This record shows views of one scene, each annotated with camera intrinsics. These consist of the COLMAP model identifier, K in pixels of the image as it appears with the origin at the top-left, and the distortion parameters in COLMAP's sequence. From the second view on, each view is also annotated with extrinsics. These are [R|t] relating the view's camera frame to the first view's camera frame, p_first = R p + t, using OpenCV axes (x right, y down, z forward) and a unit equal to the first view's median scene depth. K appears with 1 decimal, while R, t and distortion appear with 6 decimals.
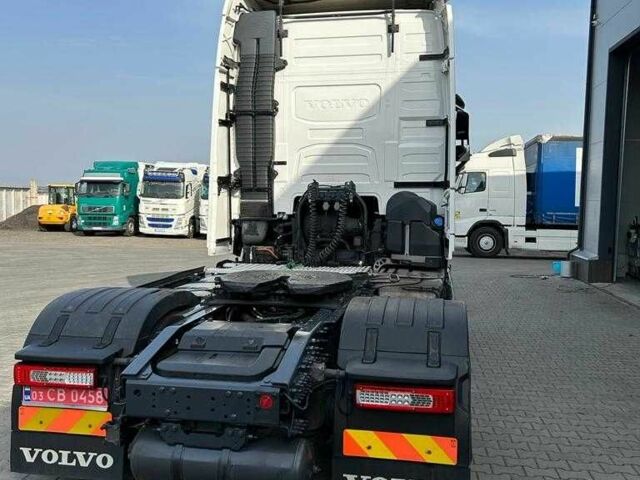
lens RADIAL K [[452.5, 0, 320.0], [0, 452.5, 240.0], [0, 0, 1]] dist [-0.000730, -0.003846]
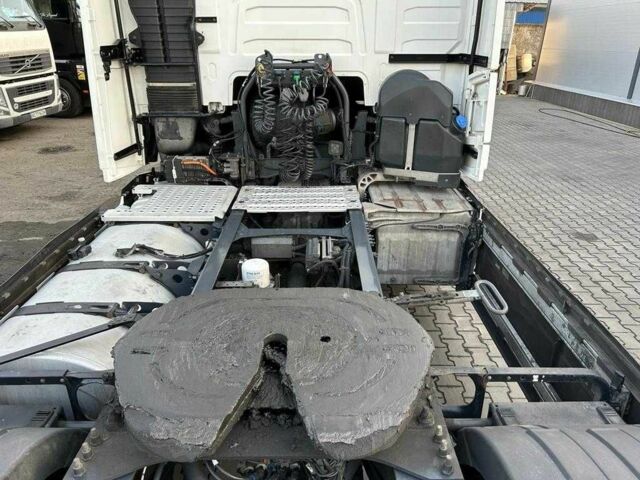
lens RADIAL K [[452.5, 0, 320.0], [0, 452.5, 240.0], [0, 0, 1]] dist [-0.000730, -0.003846]
pose [[0.986728, -0.064648, 0.148955, -0.047935], [0.016462, 0.952428, 0.304319, -0.071390], [-0.161542, -0.297828, 0.940852, 0.319361]]
